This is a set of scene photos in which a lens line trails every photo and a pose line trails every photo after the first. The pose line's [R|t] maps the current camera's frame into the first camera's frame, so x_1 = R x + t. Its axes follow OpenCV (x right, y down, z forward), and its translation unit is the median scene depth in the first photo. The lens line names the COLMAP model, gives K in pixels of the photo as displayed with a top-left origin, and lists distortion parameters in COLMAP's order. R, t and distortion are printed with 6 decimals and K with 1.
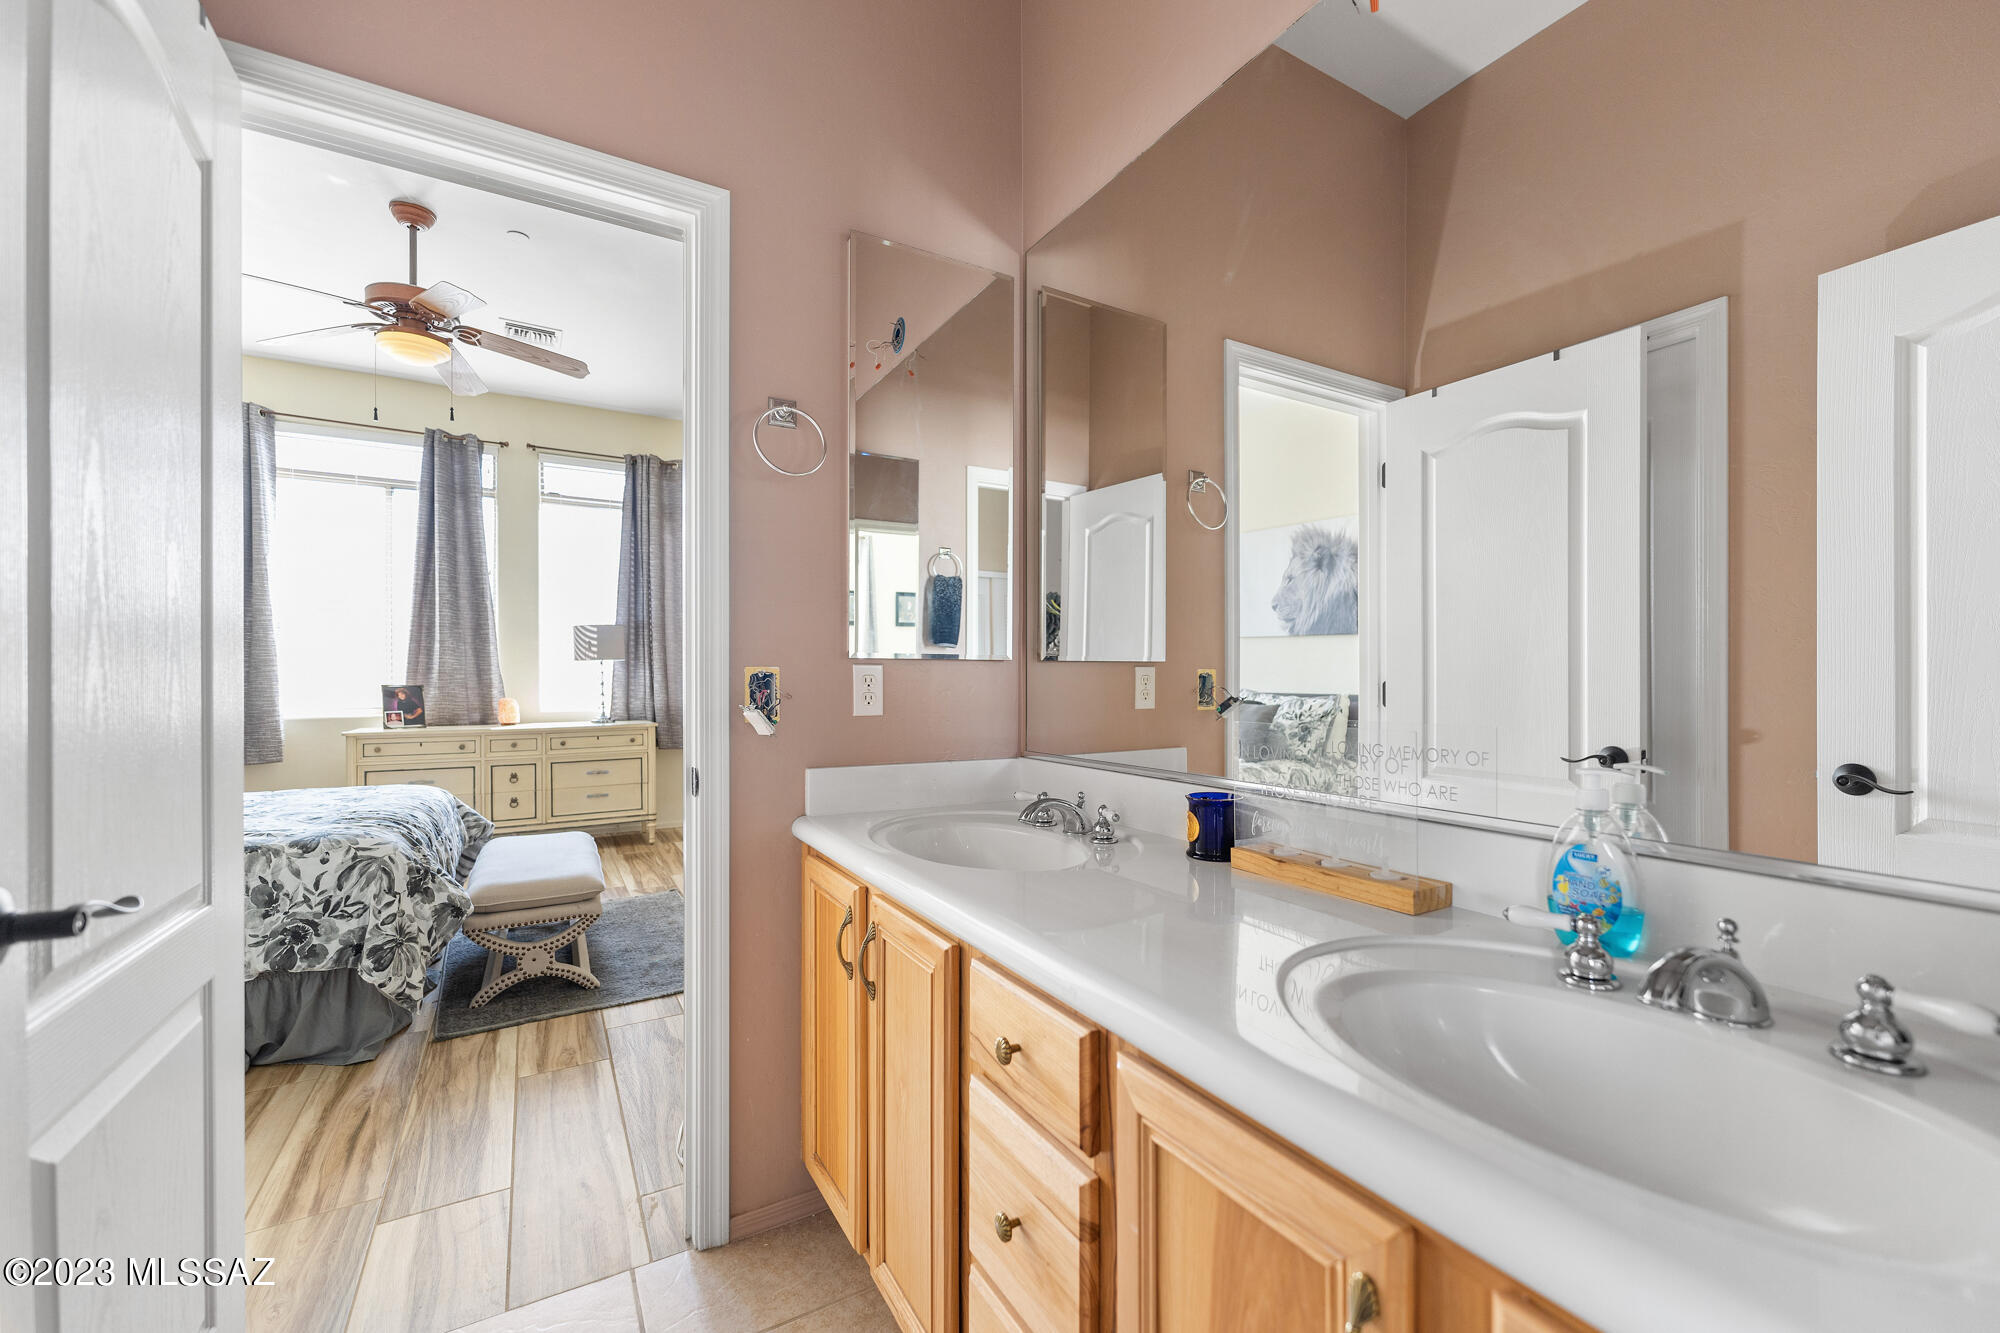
lens RADIAL K [[798.9, 0, 995.7], [0, 798.9, 677.4], [0, 0, 1]] dist [-0.001137, 0.000375]
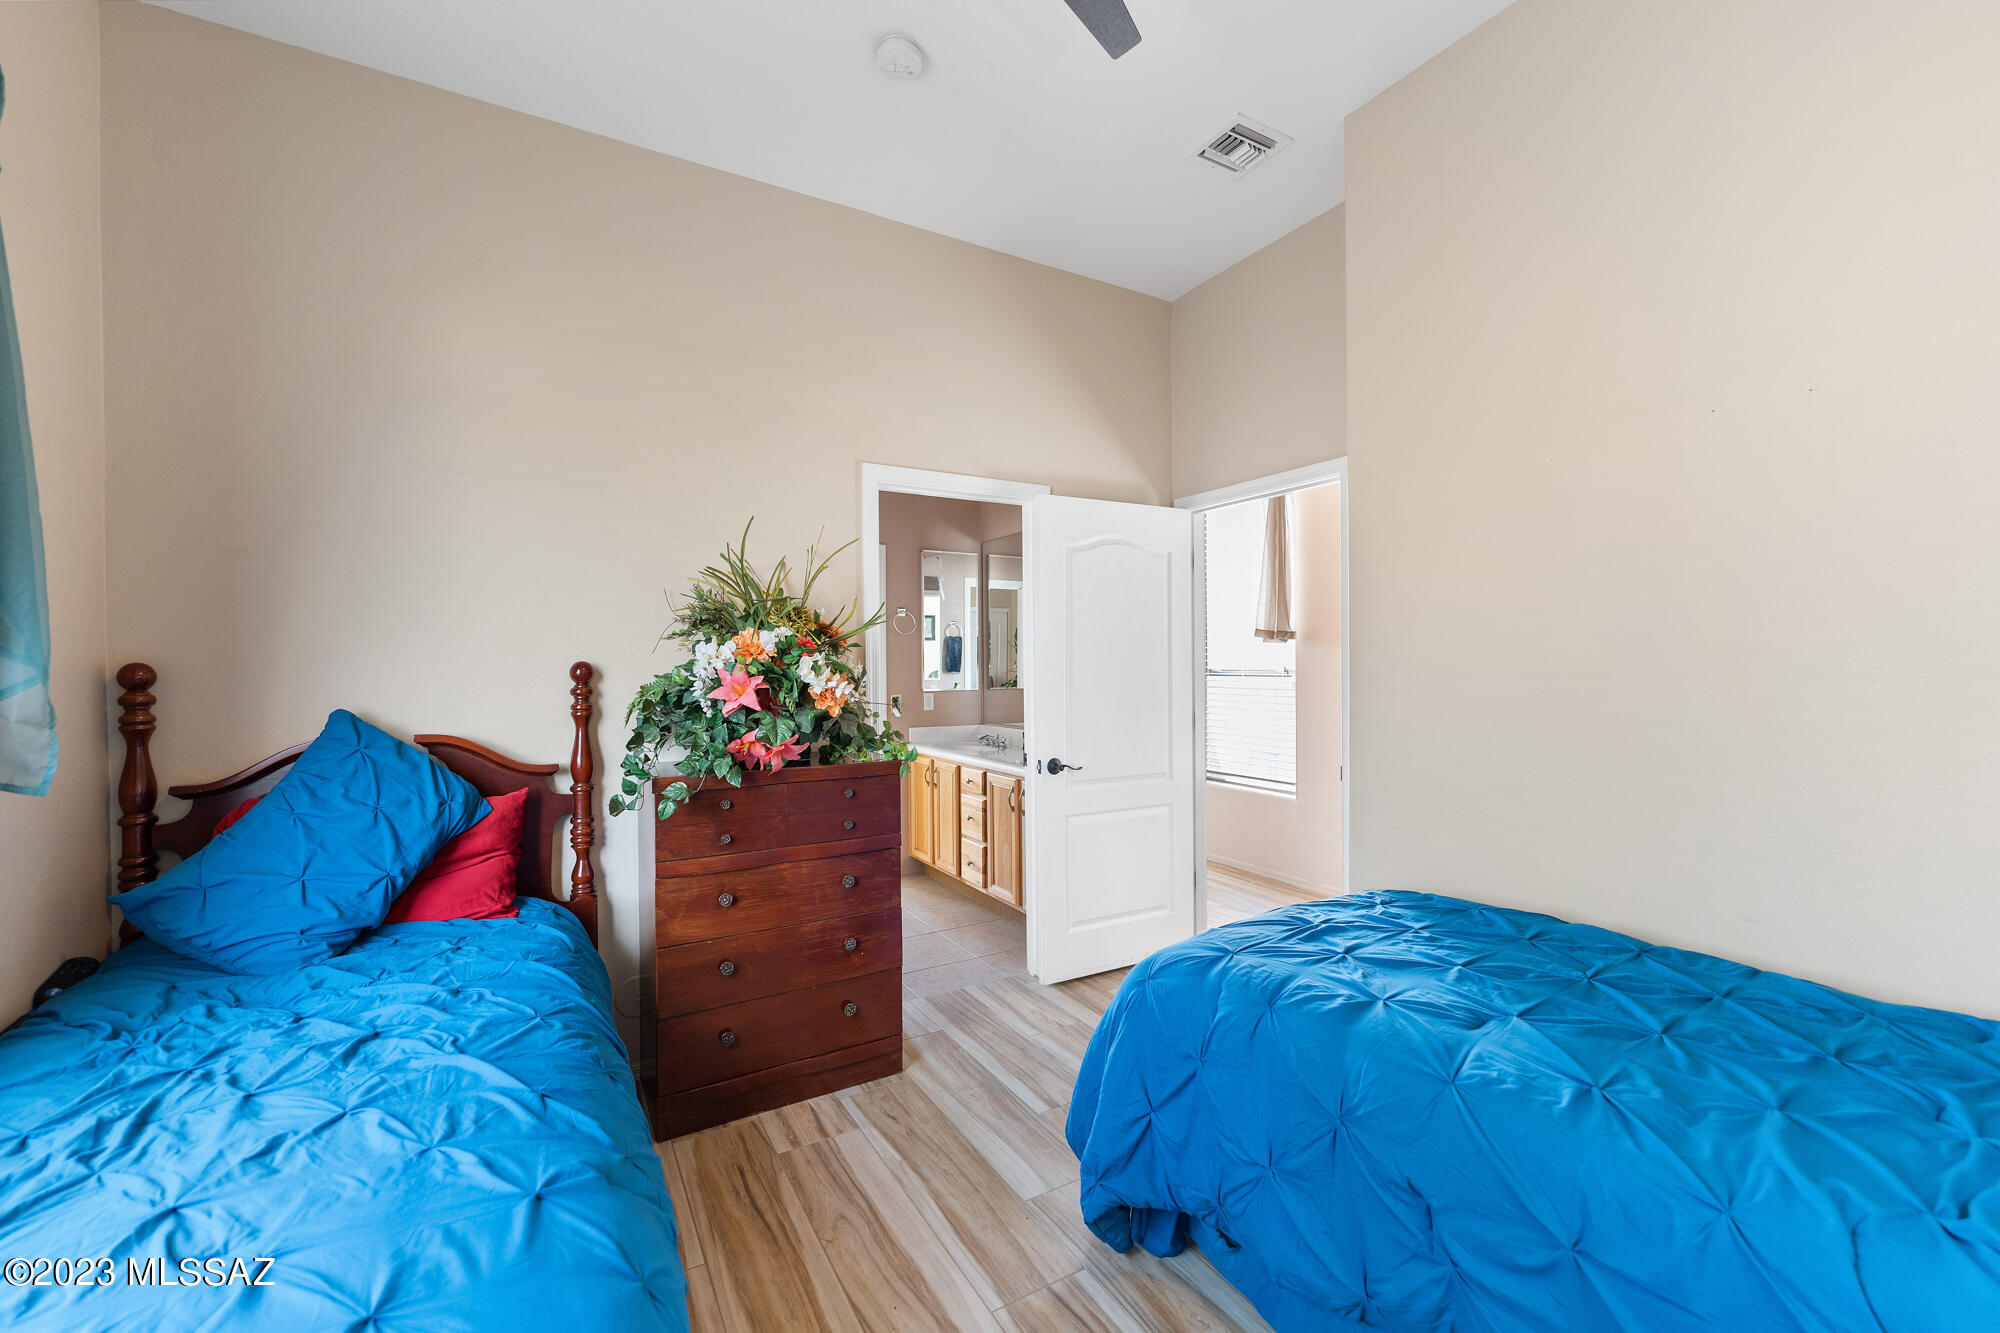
lens RADIAL K [[798.9, 0, 1000.7], [0, 798.9, 665.9], [0, 0, 1]] dist [-0.001137, 0.000375]
pose [[0.999993, -0.003601, -0.000657, 0.142069], [0.003602, 0.999991, 0.002108, -0.155808], [0.000649, -0.002110, 0.999998, -2.532430]]
